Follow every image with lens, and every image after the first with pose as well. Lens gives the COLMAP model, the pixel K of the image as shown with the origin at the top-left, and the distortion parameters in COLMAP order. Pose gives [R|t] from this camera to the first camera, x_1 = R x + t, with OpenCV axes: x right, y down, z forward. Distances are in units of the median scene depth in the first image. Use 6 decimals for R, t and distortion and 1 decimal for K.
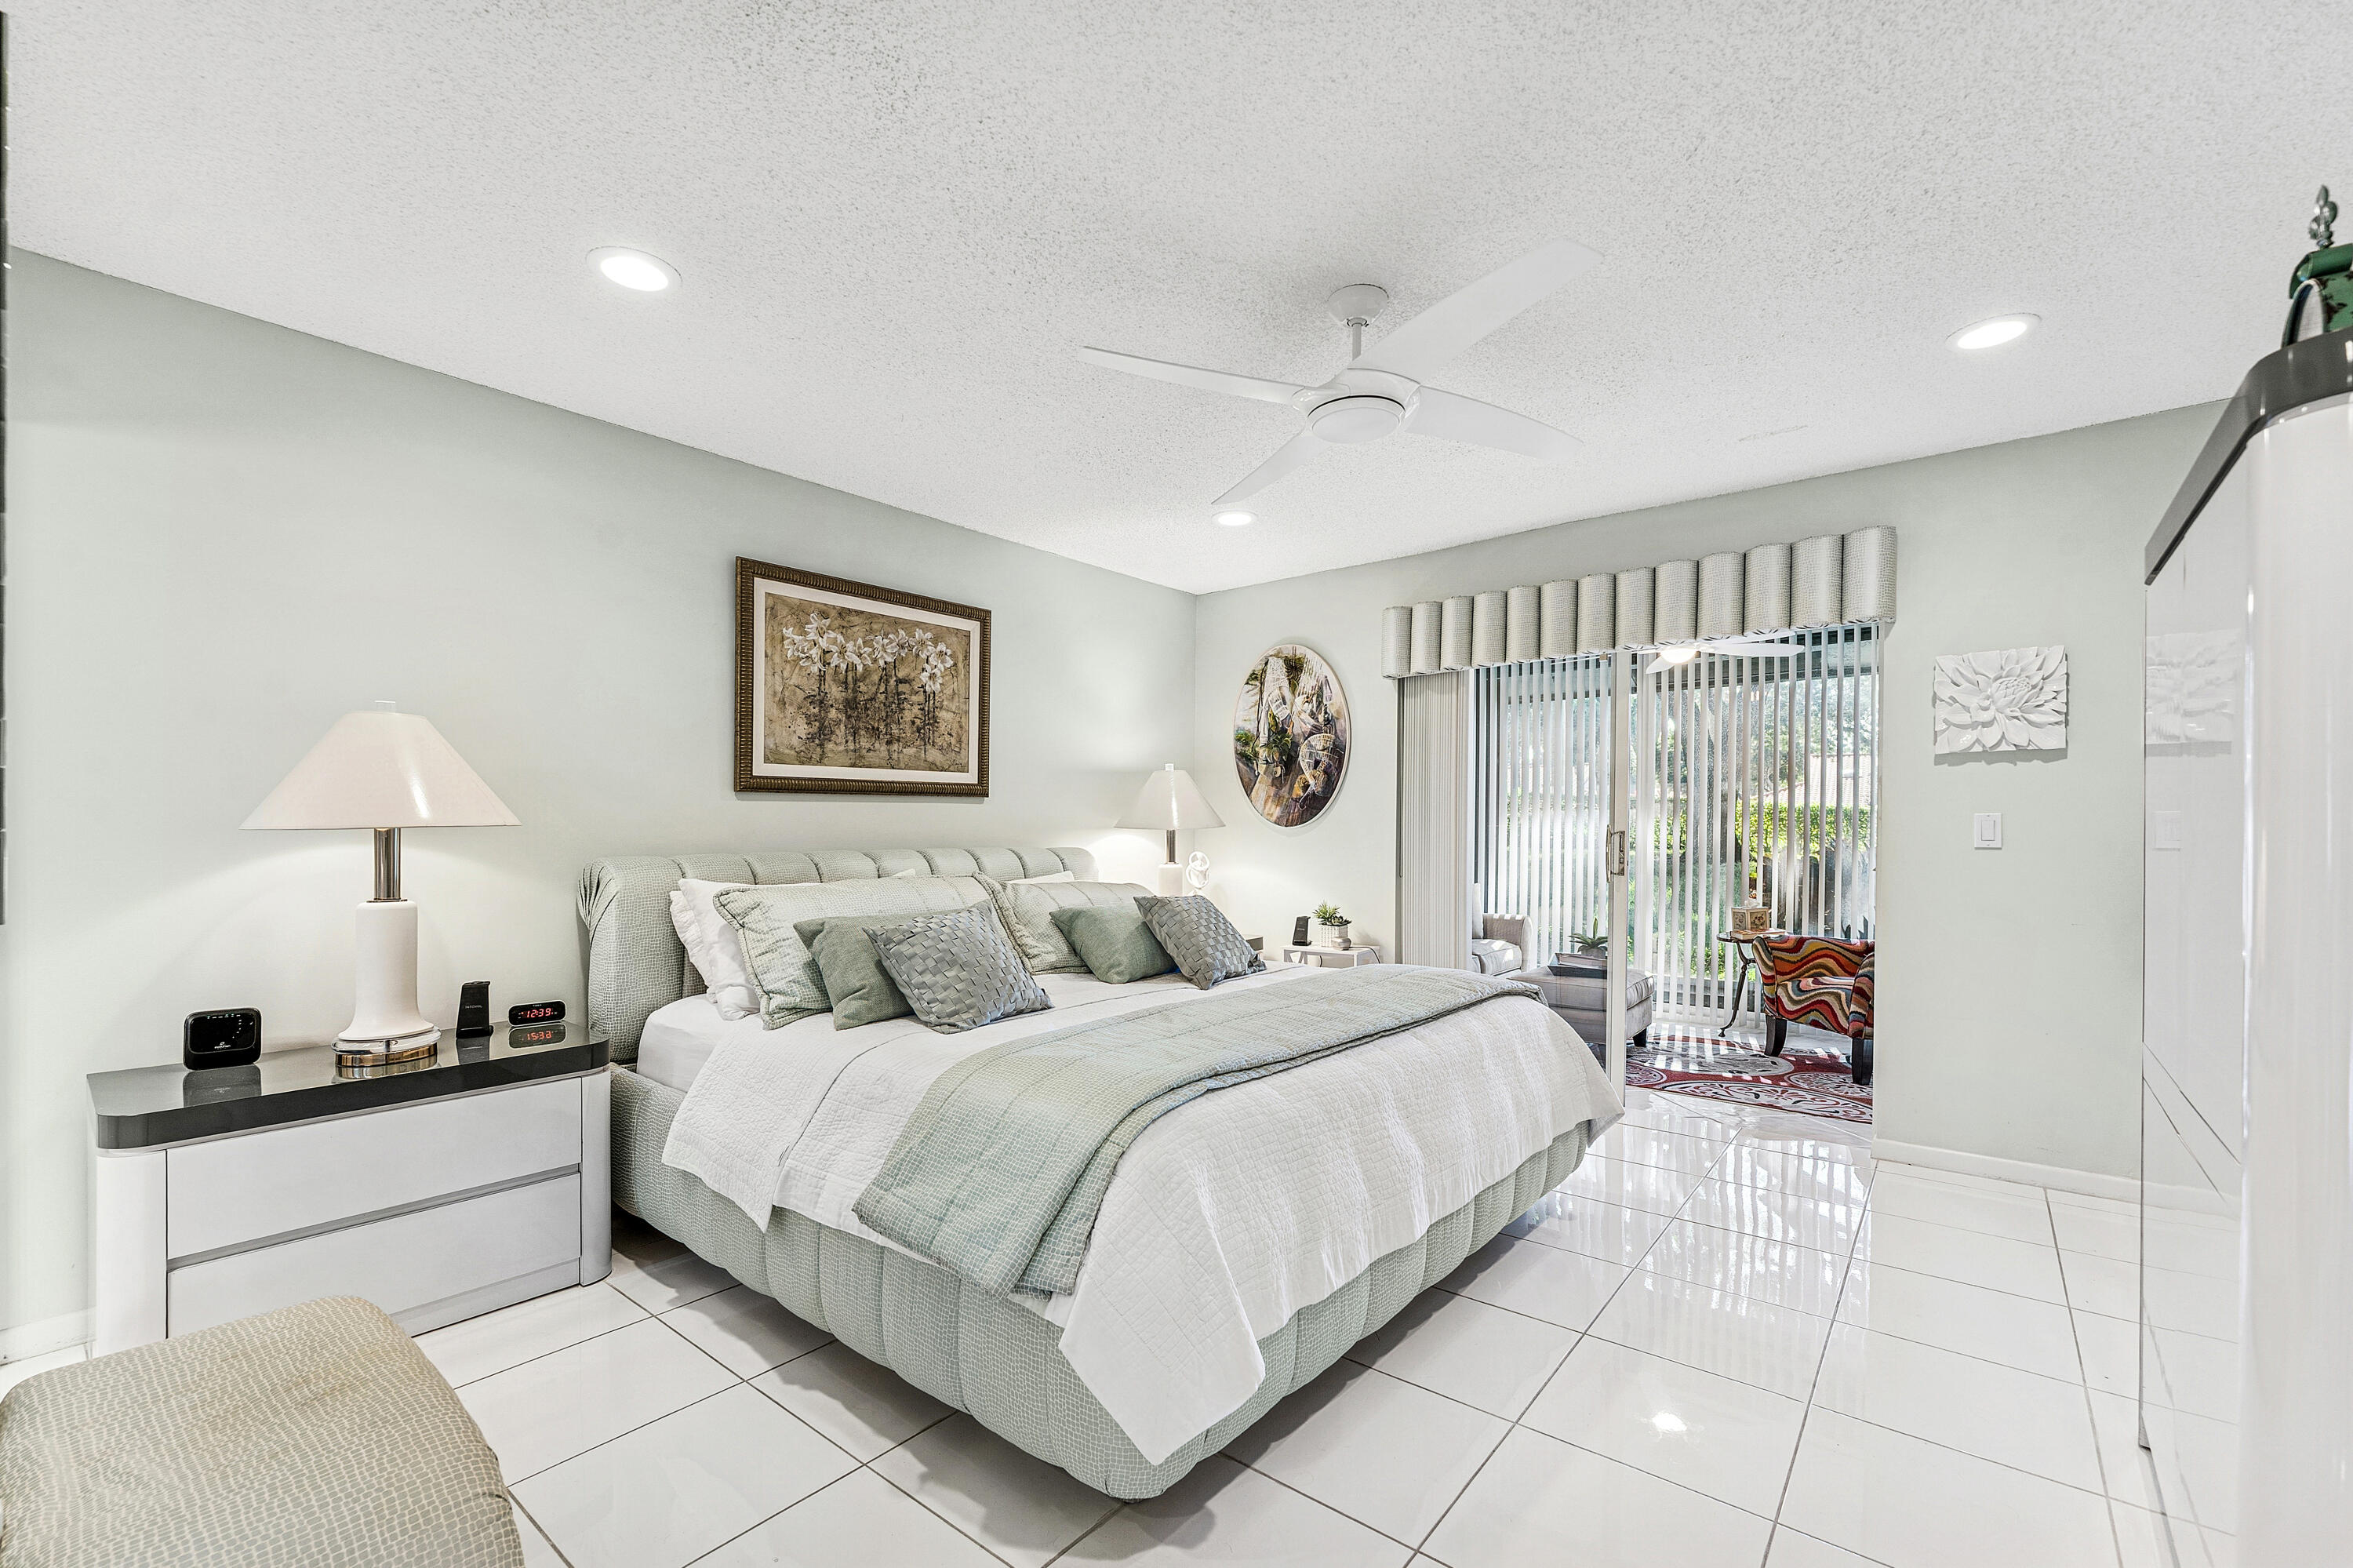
lens RADIAL K [[991.2, 0, 1196.1], [0, 991.2, 827.0], [0, 0, 1]] dist [0.000156, -0.000184]
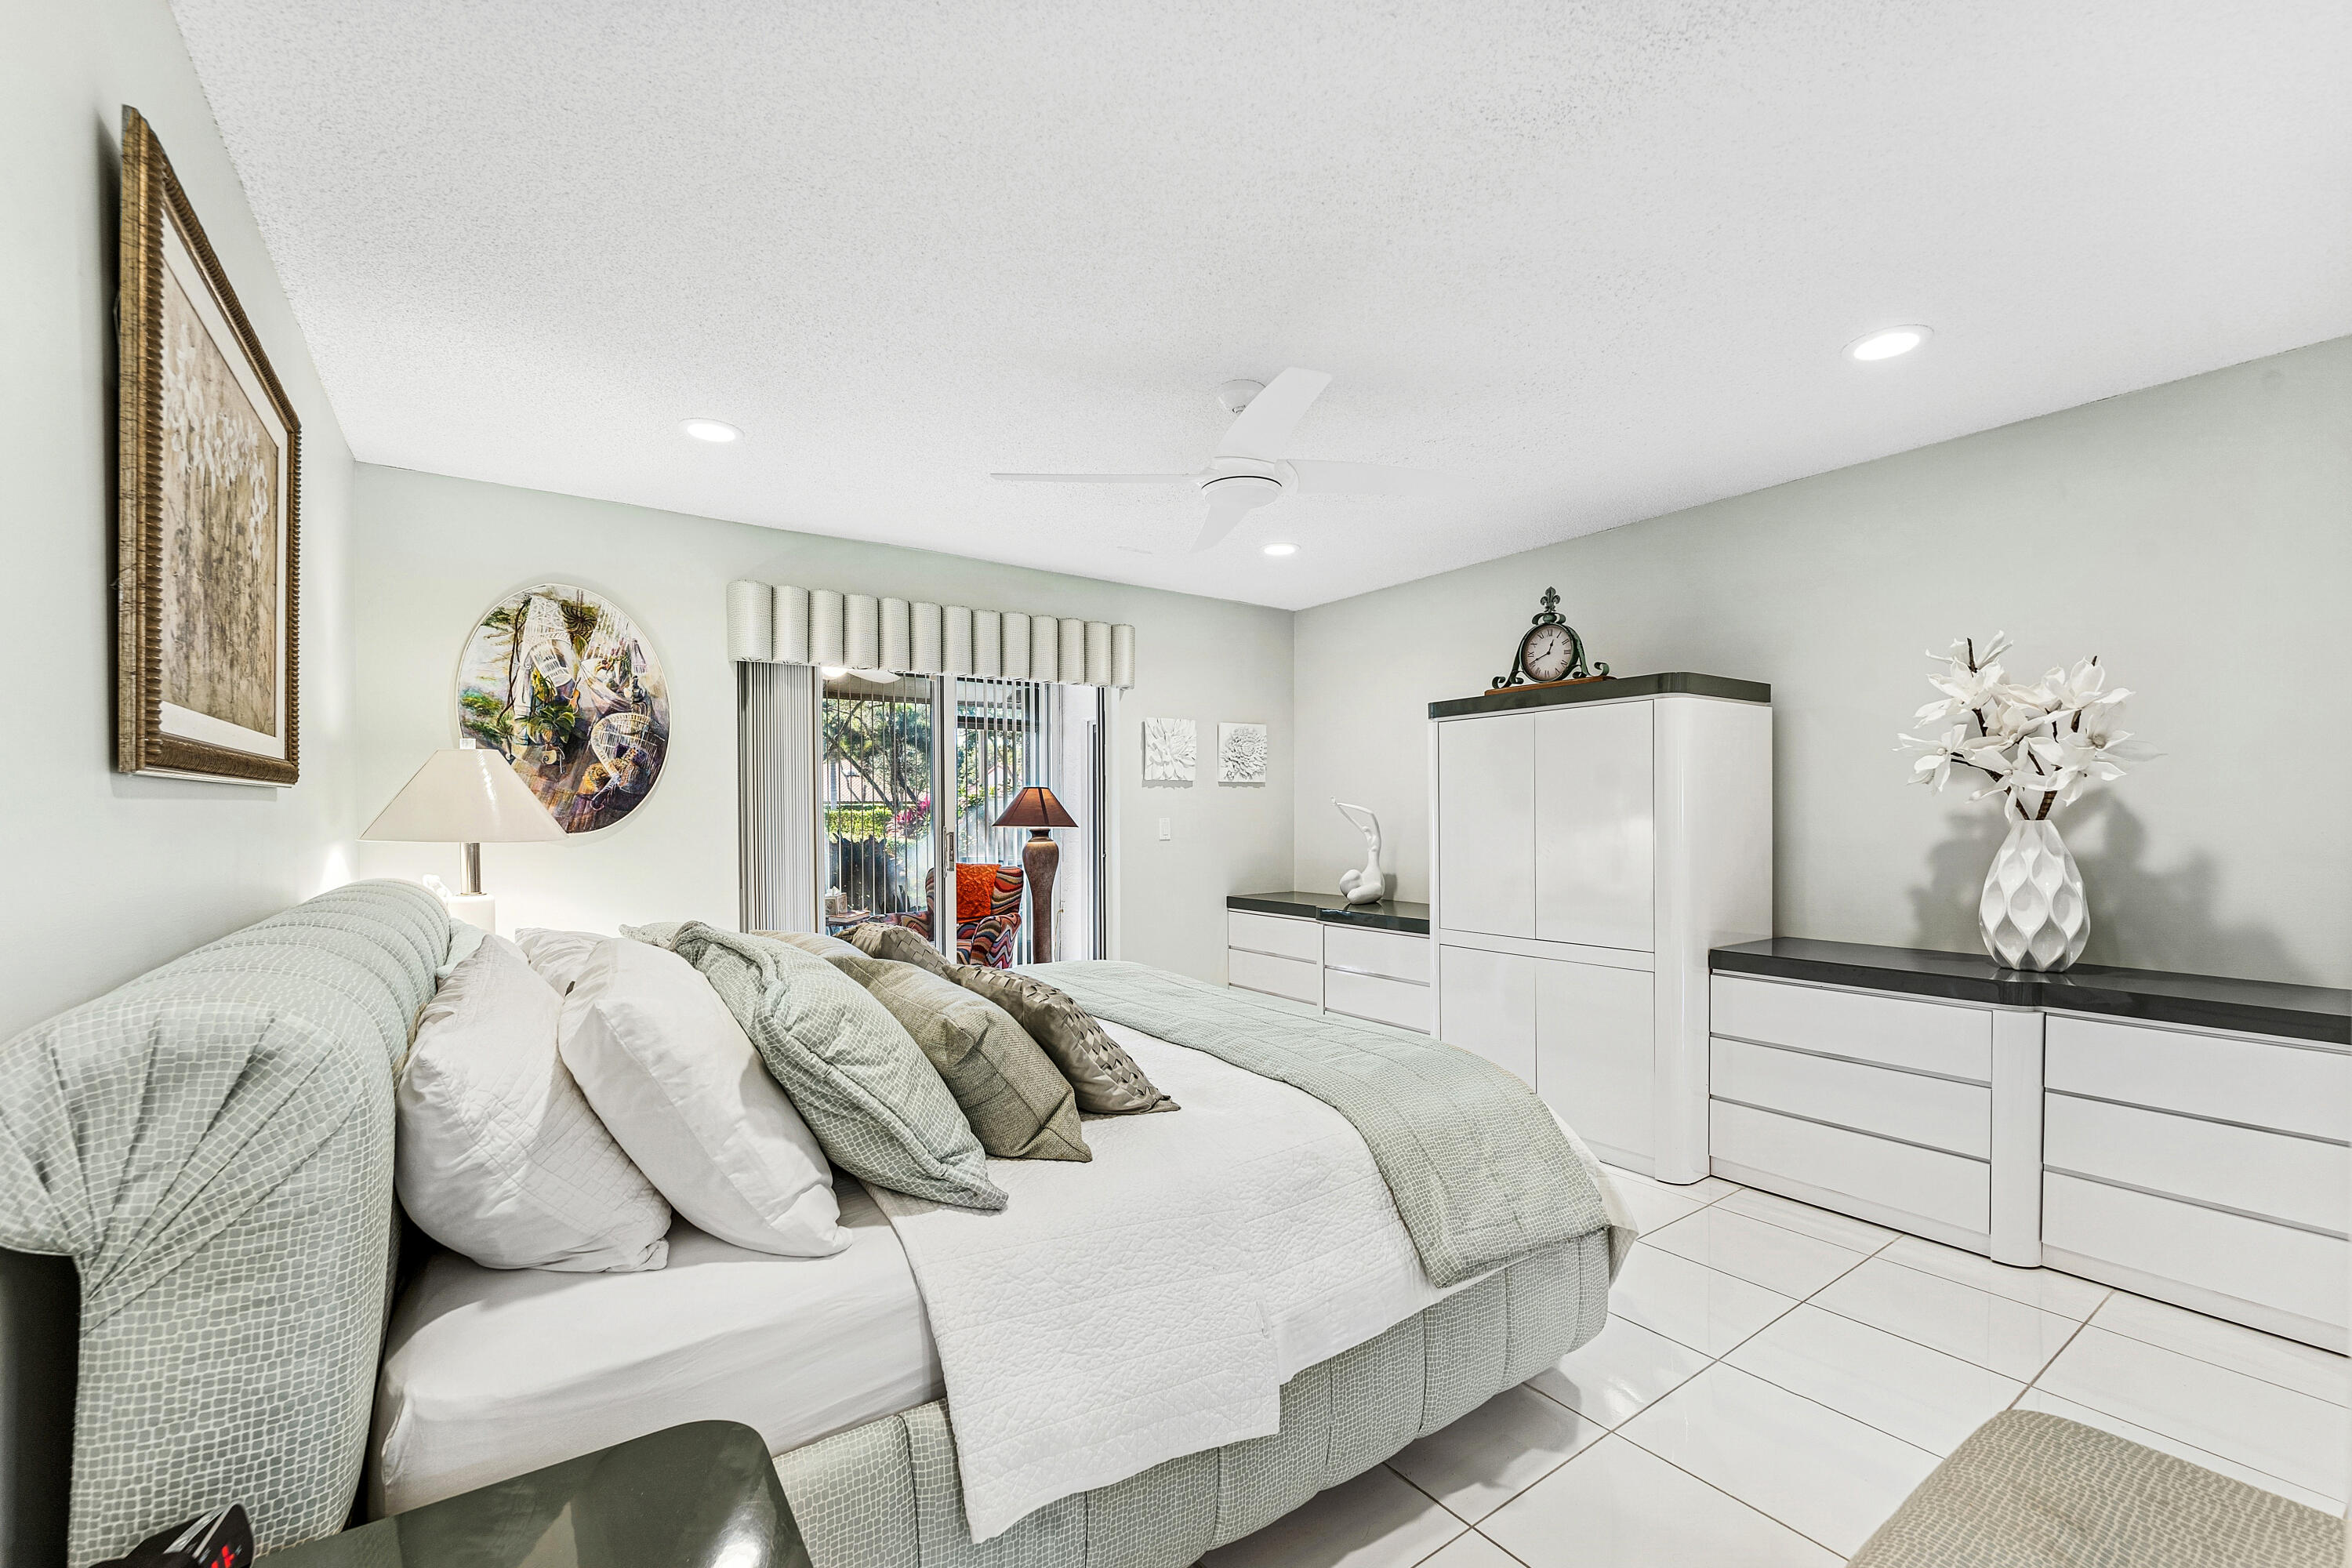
lens RADIAL K [[967.8, 0, 1168.1], [0, 967.8, 820.7], [0, 0, 1]] dist [-0.002745, -0.000337]
pose [[0.277977, -0.006115, 0.960568, -0.579578], [0.000720, 0.999981, 0.006157, -0.016380], [-0.960587, -0.001020, 0.277976, 0.456796]]
